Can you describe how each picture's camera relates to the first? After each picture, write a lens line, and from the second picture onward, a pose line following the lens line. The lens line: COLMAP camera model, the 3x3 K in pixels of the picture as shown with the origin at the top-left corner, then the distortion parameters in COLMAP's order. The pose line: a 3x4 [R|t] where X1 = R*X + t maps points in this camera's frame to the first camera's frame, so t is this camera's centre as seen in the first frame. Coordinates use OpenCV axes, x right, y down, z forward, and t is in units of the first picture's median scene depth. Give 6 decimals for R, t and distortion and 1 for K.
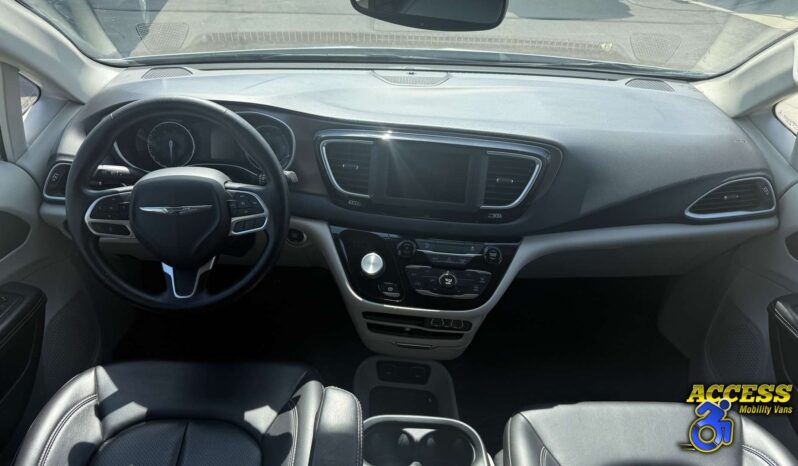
lens RADIAL K [[574.9, 0, 399.0], [0, 574.9, 233.0], [0, 0, 1]] dist [0.119986, -0.178995]
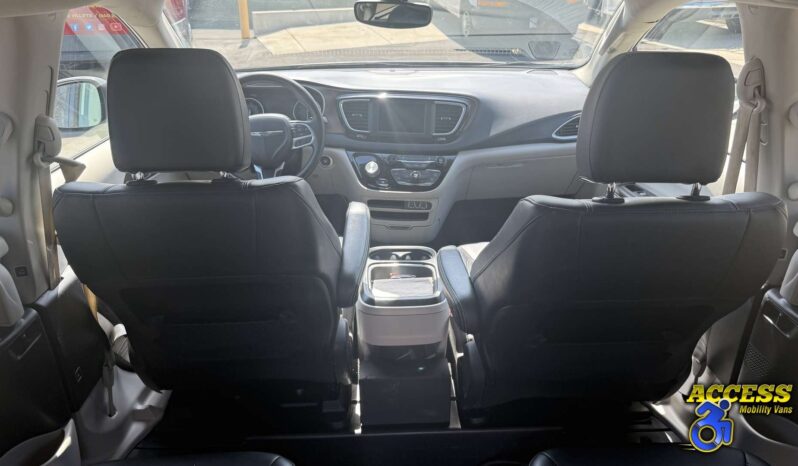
lens RADIAL K [[578.1, 0, 404.5], [0, 578.1, 229.3], [0, 0, 1]] dist [0.110423, -0.180868]
pose [[0.999166, -0.040559, 0.004734, 0.036004], [0.040814, 0.995601, -0.084342, 0.385162], [-0.001292, 0.084465, 0.996426, -0.720360]]
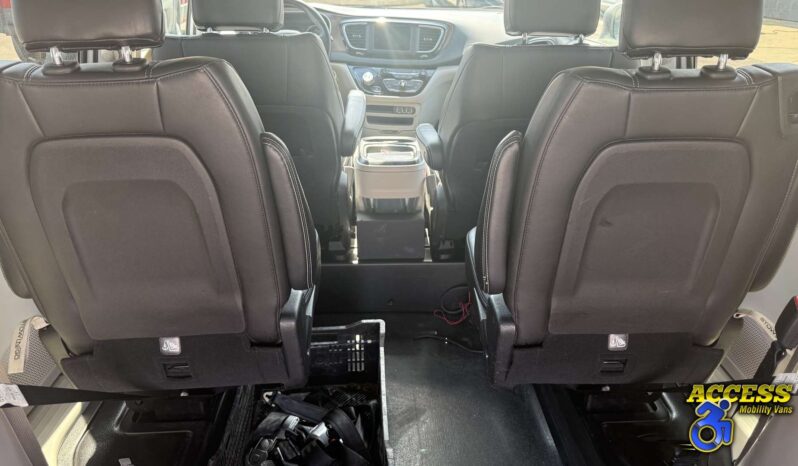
lens RADIAL K [[578.1, 0, 404.5], [0, 578.1, 229.3], [0, 0, 1]] dist [0.110423, -0.180868]
pose [[0.999599, -0.026971, 0.008579, 0.056445], [0.027566, 0.996485, -0.079102, 0.797051], [-0.006415, 0.079307, 0.996830, -1.144902]]
